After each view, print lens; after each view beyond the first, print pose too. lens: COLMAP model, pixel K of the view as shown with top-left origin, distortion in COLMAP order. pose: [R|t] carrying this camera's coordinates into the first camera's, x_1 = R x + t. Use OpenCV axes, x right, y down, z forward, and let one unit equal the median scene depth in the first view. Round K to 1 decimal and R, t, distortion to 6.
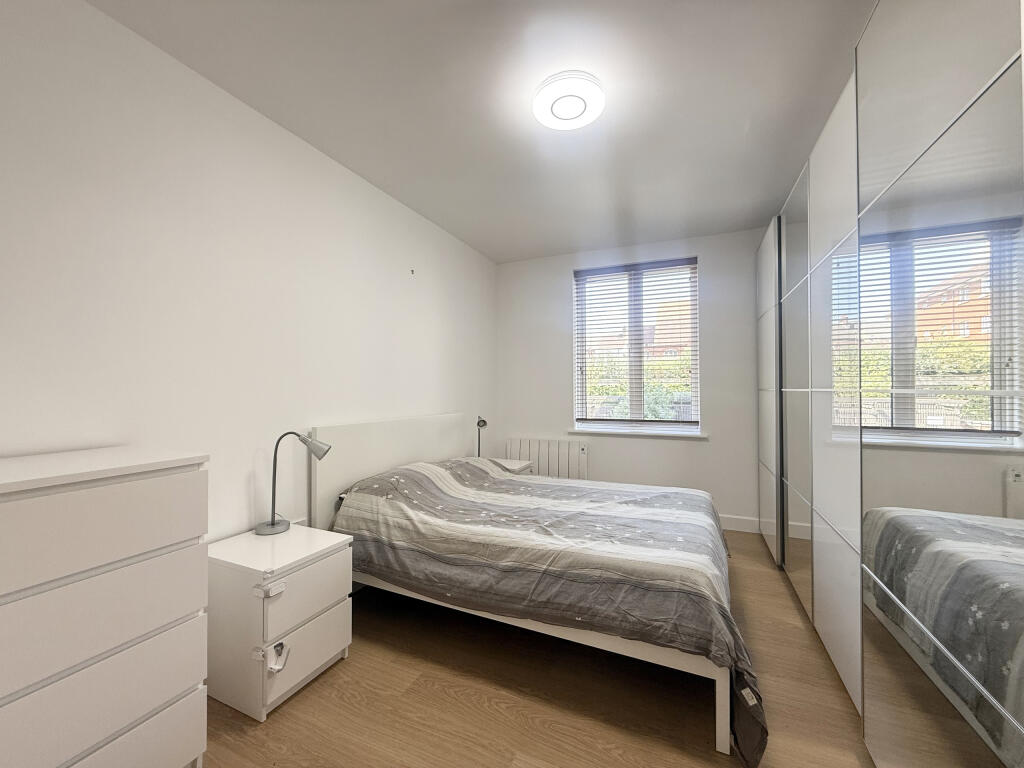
lens RADIAL K [[407.4, 0, 512.0], [0, 407.4, 384.0], [0, 0, 1]] dist [0.000244, -0.000383]
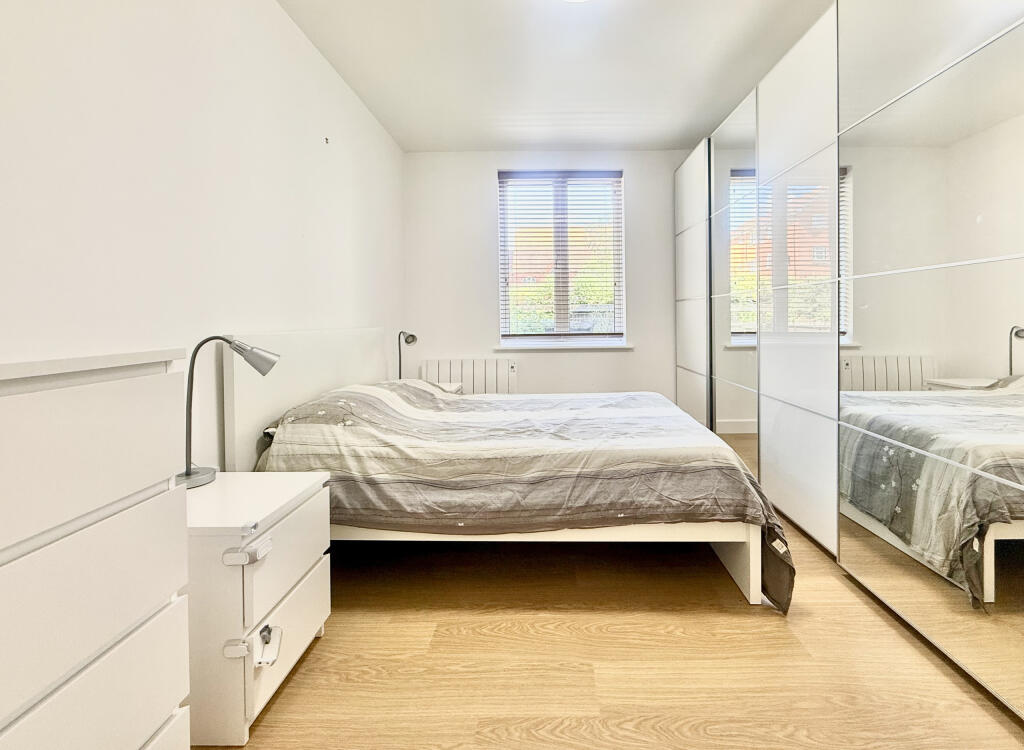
lens RADIAL K [[457.5, 0, 512.0], [0, 457.5, 328.8], [0, 0, 1]] dist [-0.001493, -0.000076]
pose [[0.915541, -0.010558, 0.402087, -0.448869], [0.003952, 0.999843, 0.017255, 0.105101], [-0.402206, -0.014208, 0.915439, 0.110293]]
